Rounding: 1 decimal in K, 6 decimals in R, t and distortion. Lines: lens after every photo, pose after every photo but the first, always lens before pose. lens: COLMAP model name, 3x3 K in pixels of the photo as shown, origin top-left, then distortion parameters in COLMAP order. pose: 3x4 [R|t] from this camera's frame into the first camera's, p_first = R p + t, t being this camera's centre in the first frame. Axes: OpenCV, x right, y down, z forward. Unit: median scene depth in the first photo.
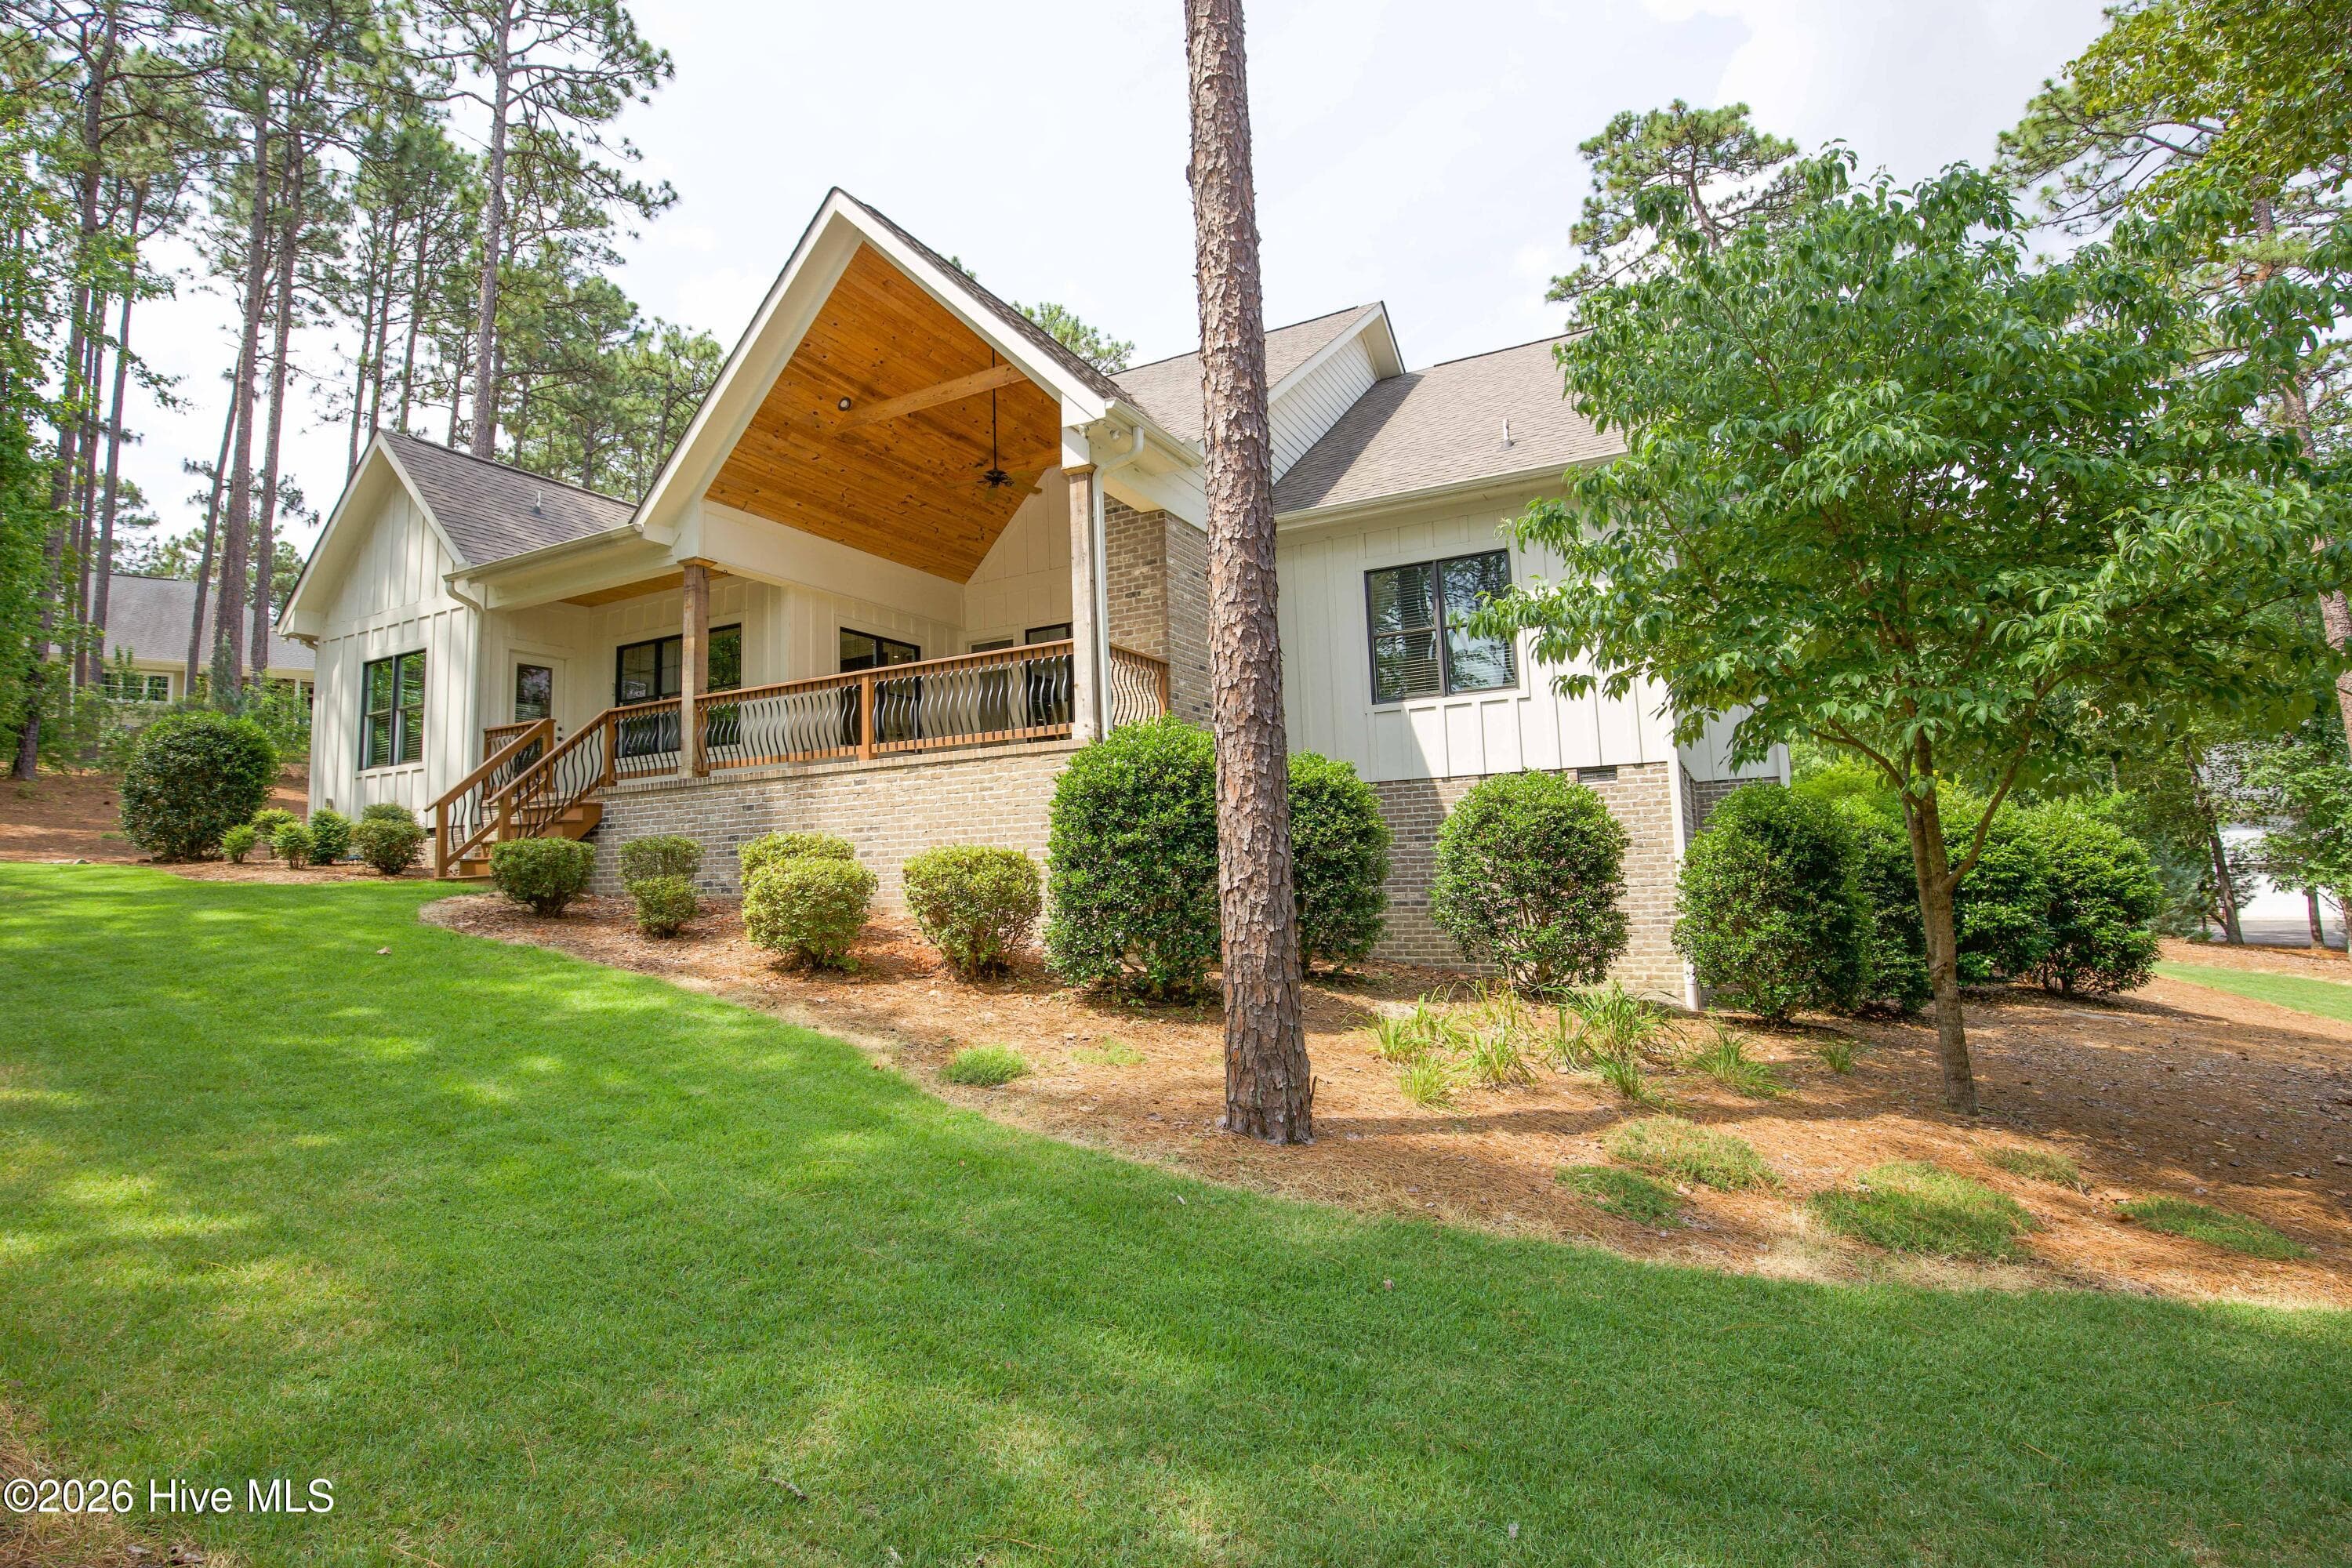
lens RADIAL K [[1155.2, 0, 1139.8], [0, 1155.2, 723.3], [0, 0, 1]] dist [-0.042898, 0.008969]
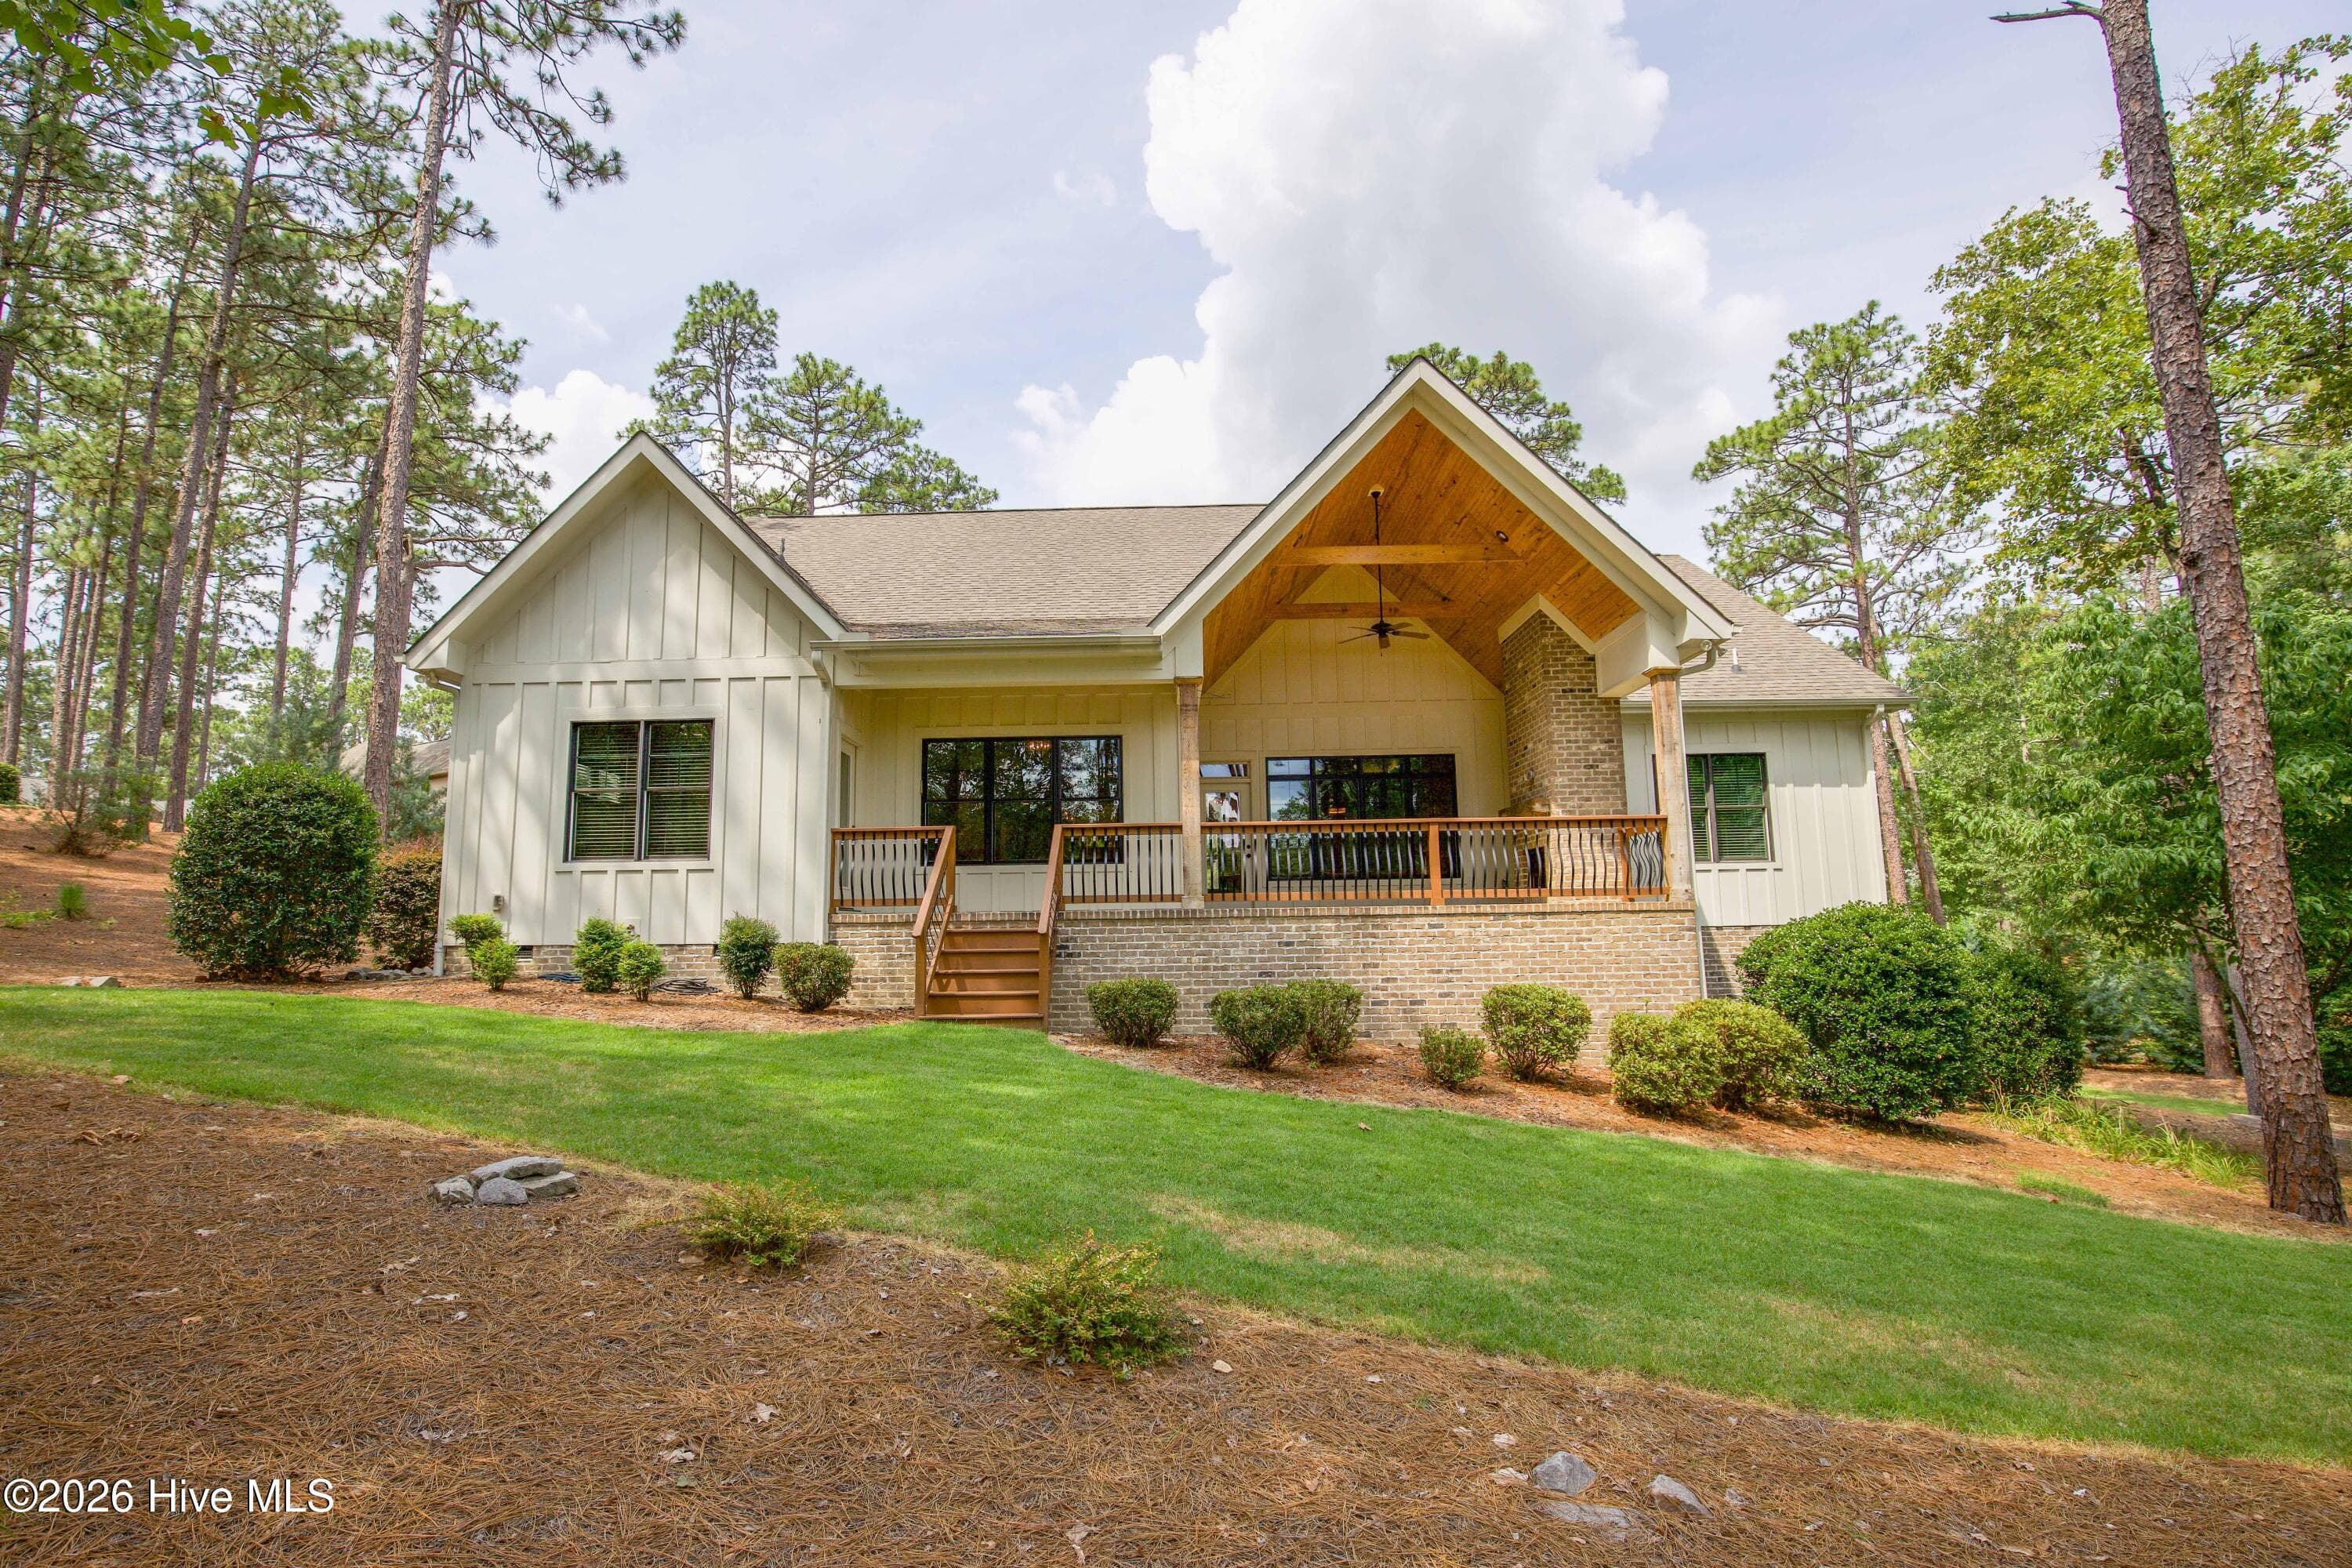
lens RADIAL K [[1118.9, 0, 1148.4], [0, 1118.9, 785.6], [0, 0, 1]] dist [-0.001572, -0.000318]
pose [[0.885577, 0.081319, 0.457319, -0.841171], [-0.075511, 0.996663, -0.031001, -0.021918], [-0.458314, -0.007079, 0.888762, 0.188442]]
